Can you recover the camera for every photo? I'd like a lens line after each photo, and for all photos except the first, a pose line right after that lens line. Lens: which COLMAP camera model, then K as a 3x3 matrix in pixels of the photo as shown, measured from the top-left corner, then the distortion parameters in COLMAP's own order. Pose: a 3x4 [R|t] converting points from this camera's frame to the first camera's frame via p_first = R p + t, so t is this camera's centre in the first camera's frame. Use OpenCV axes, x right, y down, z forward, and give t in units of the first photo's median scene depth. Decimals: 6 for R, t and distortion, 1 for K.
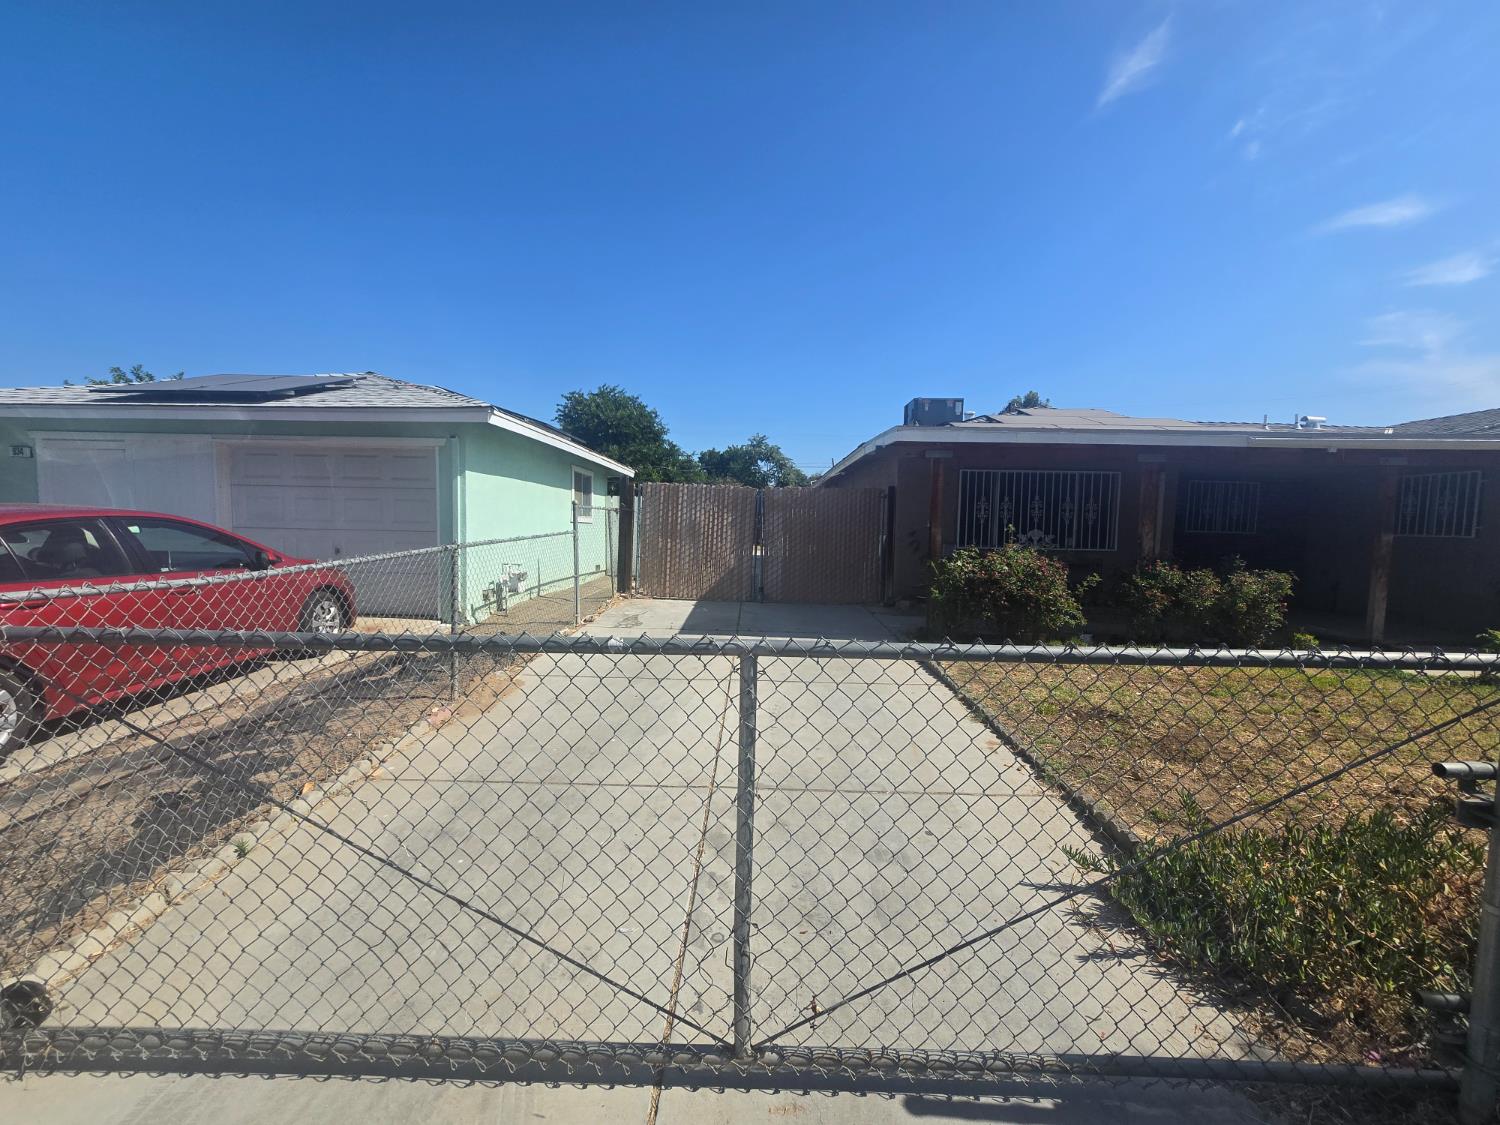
lens RADIAL K [[612.4, 0, 748.4], [0, 612.4, 568.9], [0, 0, 1]] dist [-0.003630, 0.000494]
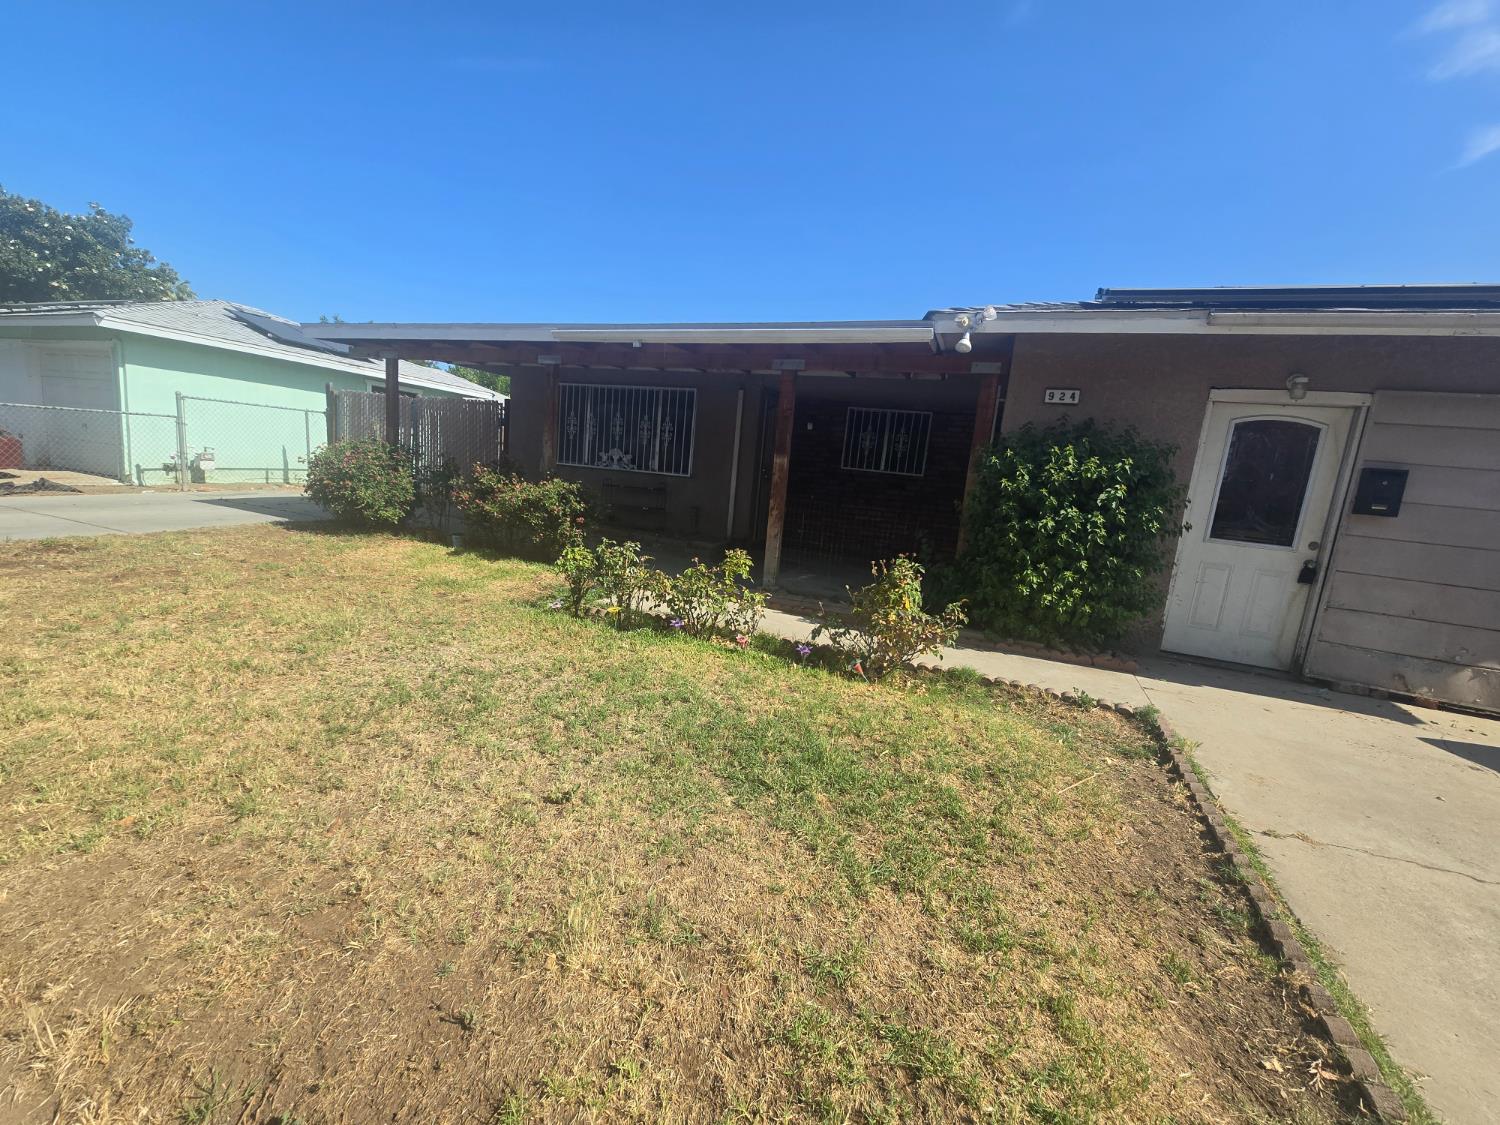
lens RADIAL K [[612.4, 0, 748.4], [0, 612.4, 568.9], [0, 0, 1]] dist [-0.003630, 0.000494]
pose [[0.939571, 0.130510, -0.316502, 0.986976], [-0.097296, 0.988160, 0.118635, -0.011976], [0.328238, -0.080672, 0.941144, 0.158610]]
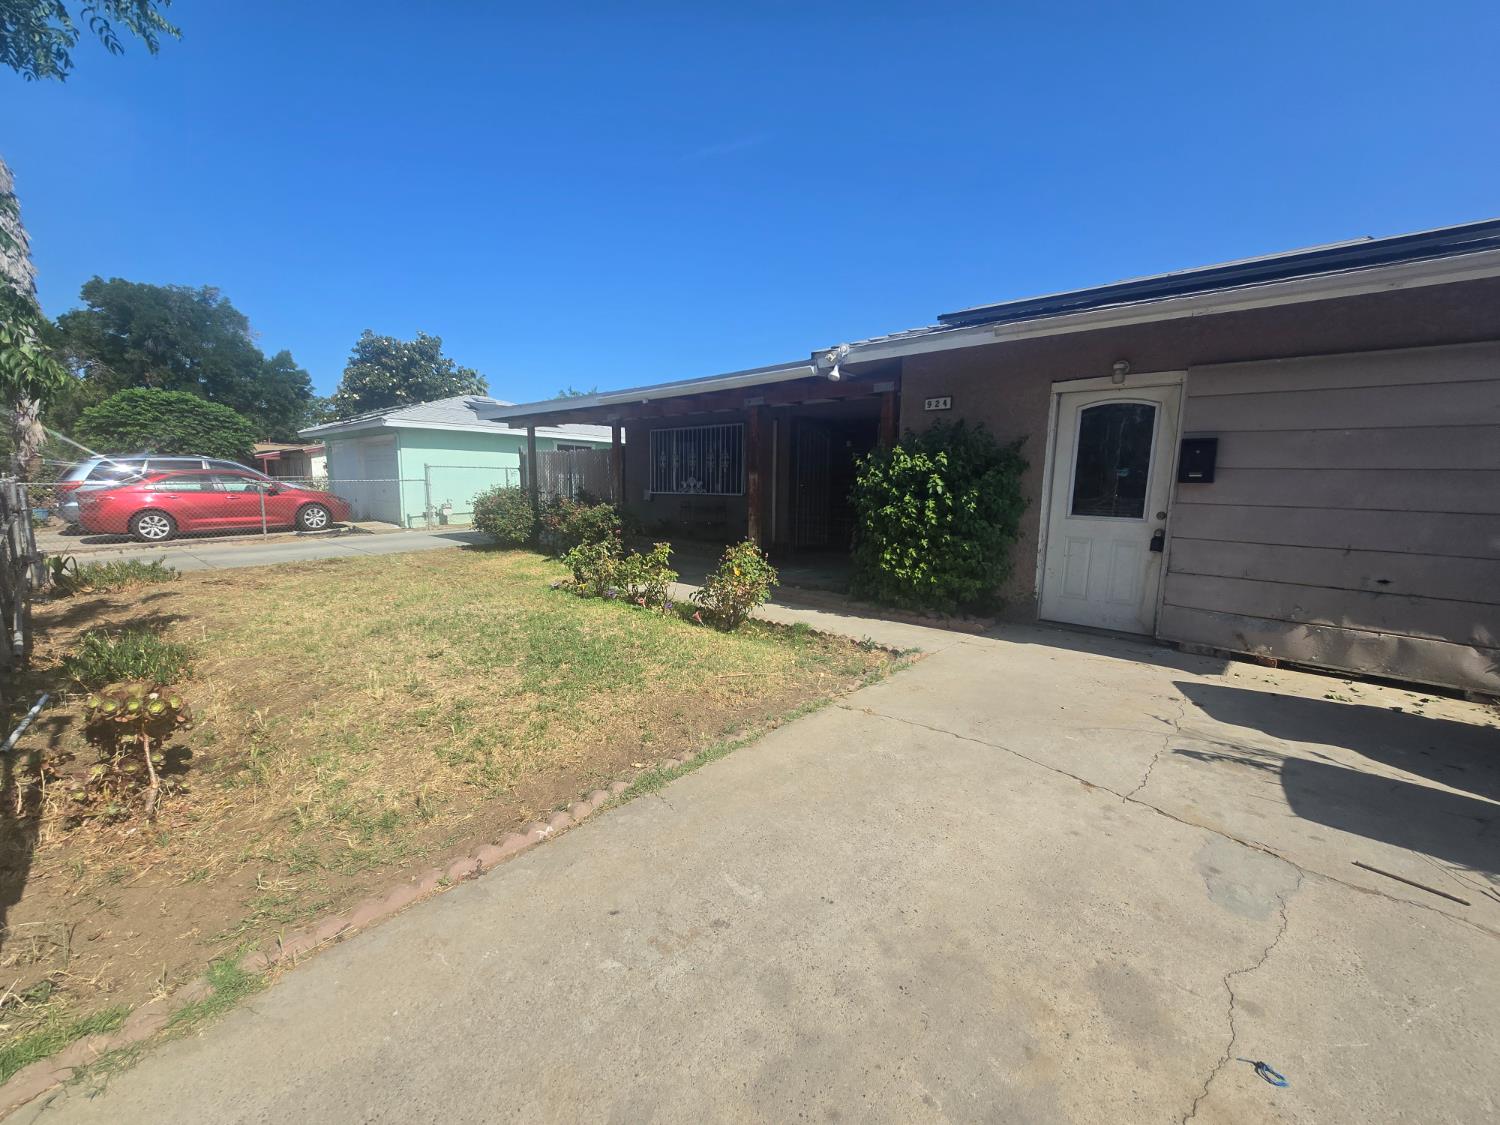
lens RADIAL K [[612.4, 0, 748.4], [0, 612.4, 568.9], [0, 0, 1]] dist [-0.003630, 0.000494]
pose [[0.777104, 0.090359, -0.622852, 1.305999], [-0.033082, 0.994136, 0.102948, -0.013143], [0.628503, -0.059396, 0.775536, 0.141314]]
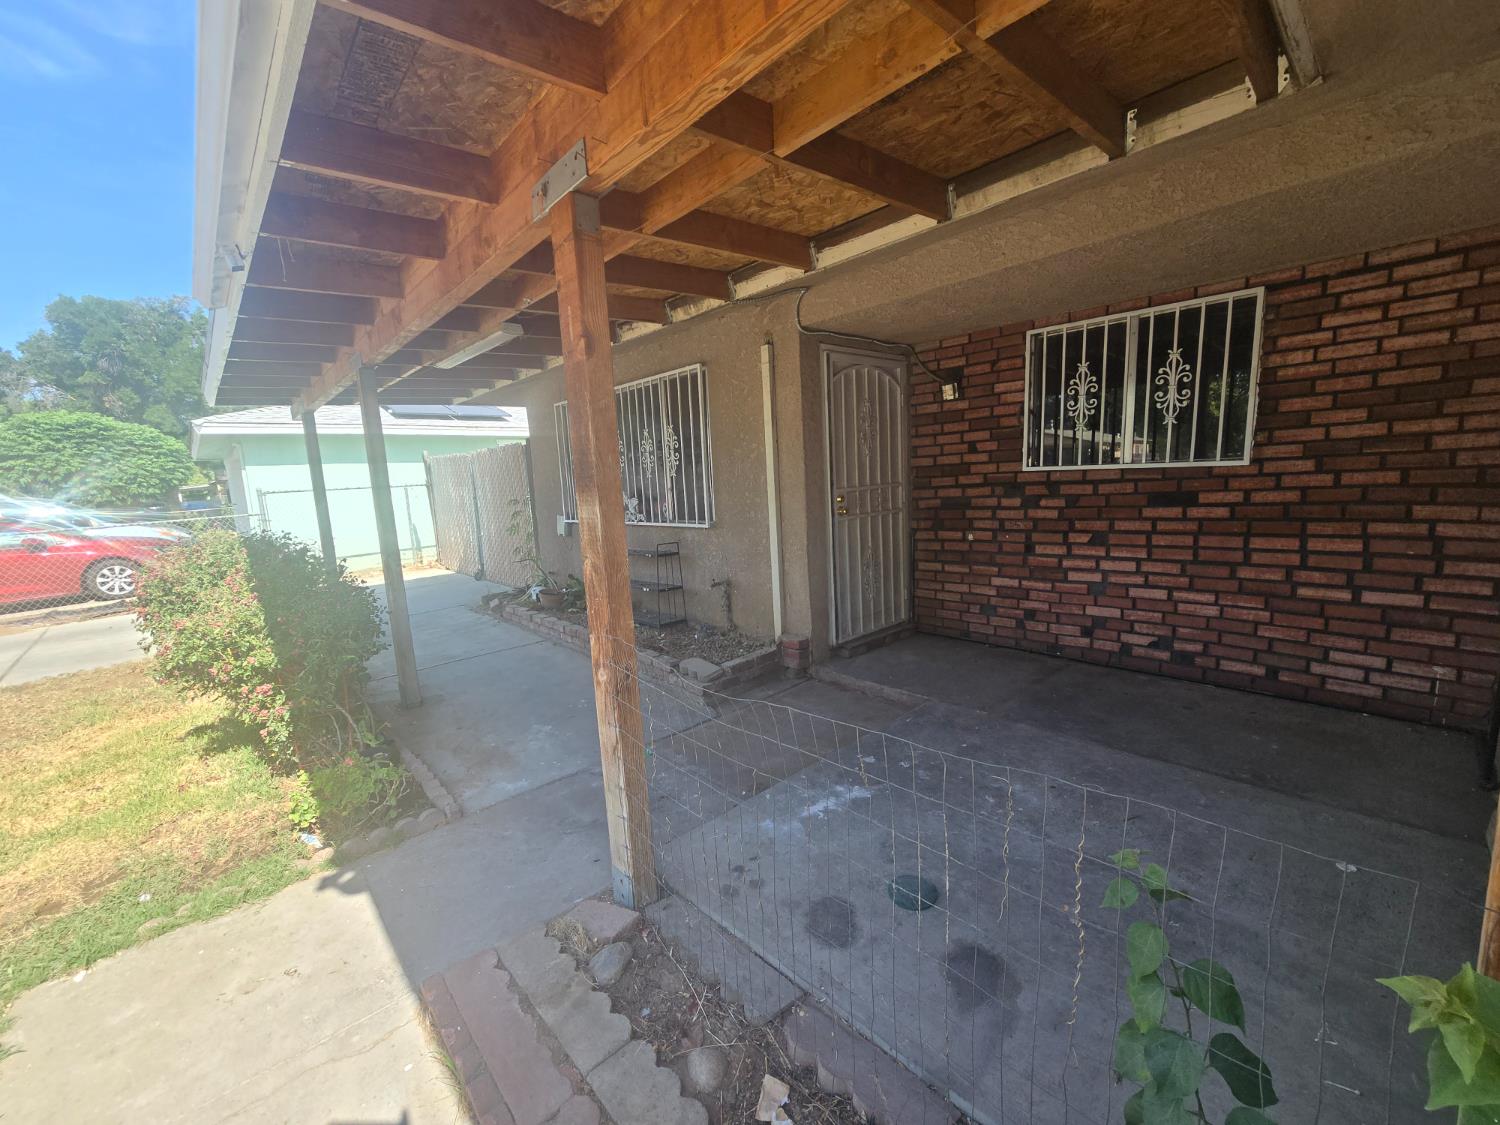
lens RADIAL K [[612.4, 0, 748.4], [0, 612.4, 568.9], [0, 0, 1]] dist [-0.003630, 0.000494]
pose [[0.706089, 0.063470, -0.705273, 0.970653], [0.025982, 0.992982, 0.115374, -0.053627], [0.707646, -0.099788, 0.699485, 0.672196]]
